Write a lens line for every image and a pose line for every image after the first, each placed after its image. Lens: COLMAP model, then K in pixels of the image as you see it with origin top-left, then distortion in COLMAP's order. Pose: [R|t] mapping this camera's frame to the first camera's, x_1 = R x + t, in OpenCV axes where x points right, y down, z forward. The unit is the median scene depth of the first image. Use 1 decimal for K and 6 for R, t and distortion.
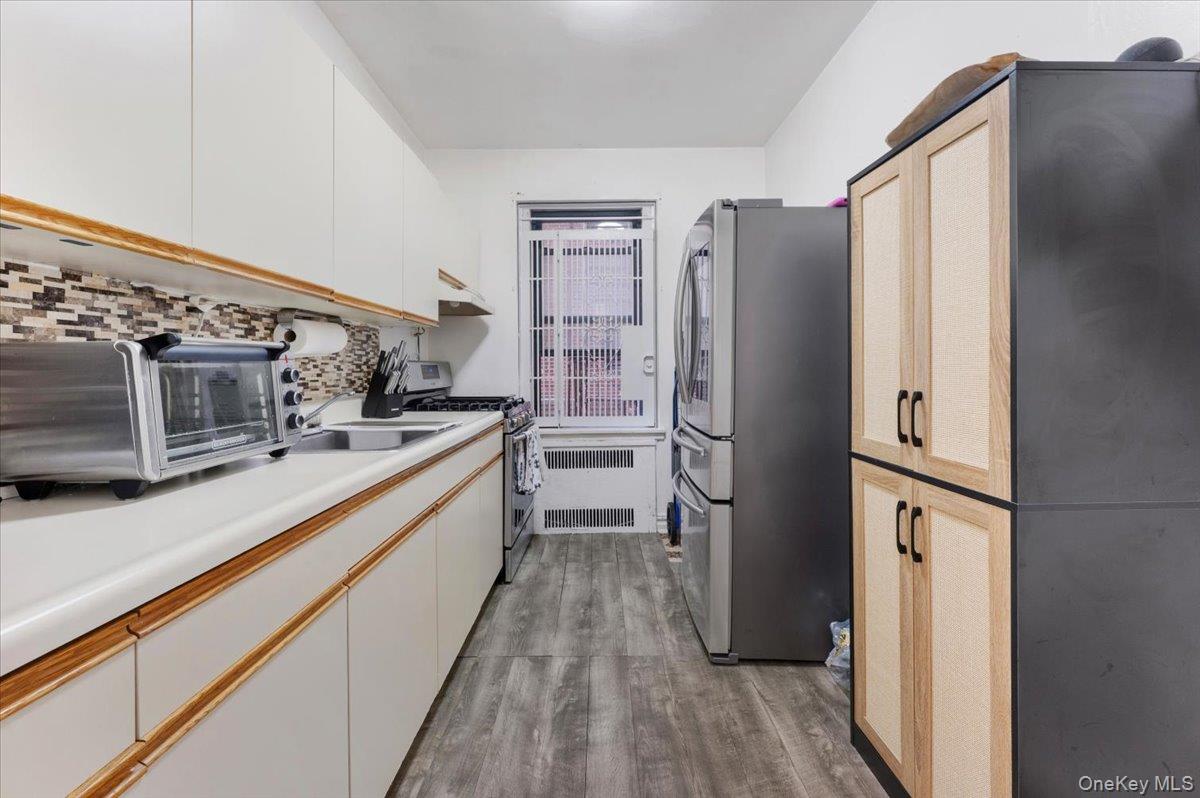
lens RADIAL K [[485.8, 0, 600.7], [0, 485.8, 374.1], [0, 0, 1]] dist [-0.001694, 0.000021]
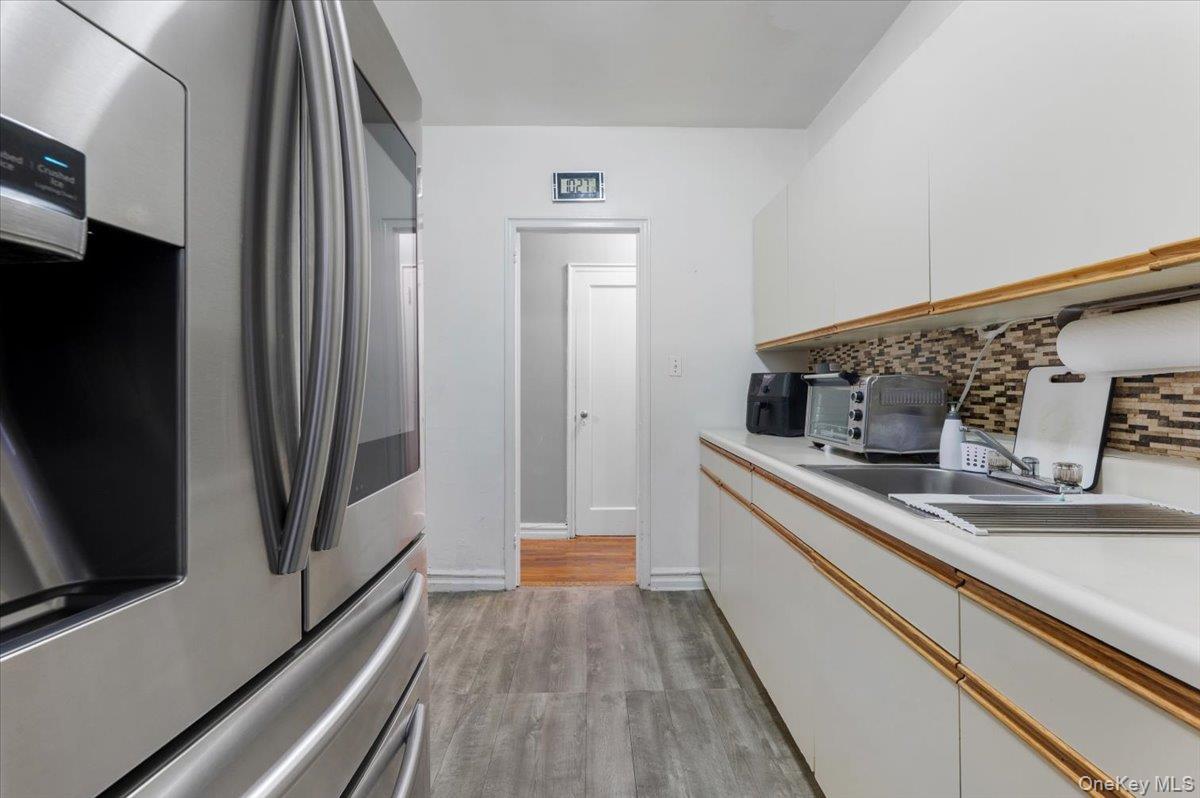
lens RADIAL K [[485.8, 0, 600.7], [0, 485.8, 374.1], [0, 0, 1]] dist [-0.001694, 0.000021]
pose [[-0.999858, 0.008364, -0.014660, 0.059454], [0.008464, 0.999941, -0.006820, -0.057803], [0.014602, -0.006943, -0.999869, 2.403188]]
